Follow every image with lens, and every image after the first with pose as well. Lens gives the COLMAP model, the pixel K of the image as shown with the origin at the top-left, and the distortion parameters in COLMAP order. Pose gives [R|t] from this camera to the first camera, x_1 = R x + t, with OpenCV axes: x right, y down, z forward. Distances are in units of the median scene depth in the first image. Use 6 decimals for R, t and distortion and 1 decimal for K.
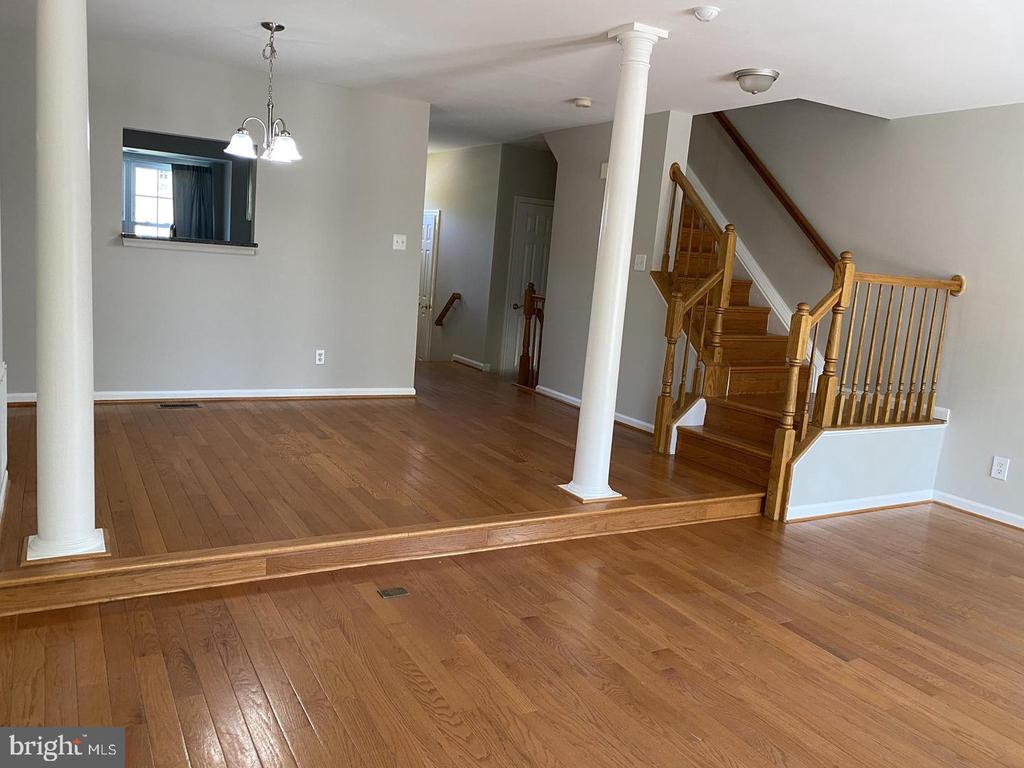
lens RADIAL K [[775.4, 0, 512.6], [0, 775.4, 369.8], [0, 0, 1]] dist [0.044453, -0.052417]
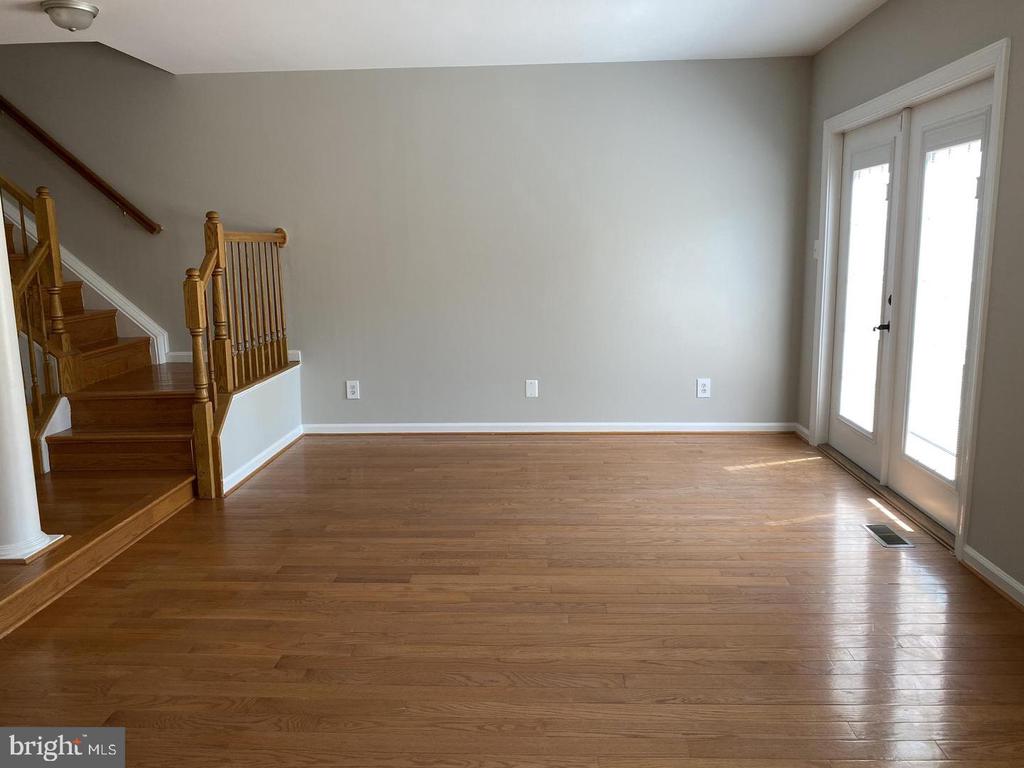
lens RADIAL K [[775.4, 0, 512.6], [0, 775.4, 369.8], [0, 0, 1]] dist [0.044453, -0.052417]
pose [[0.550699, -0.222425, 0.804524, -0.195619], [0.180989, 0.972731, 0.145041, -0.032334], [-0.814846, 0.065736, 0.575938, 0.145801]]
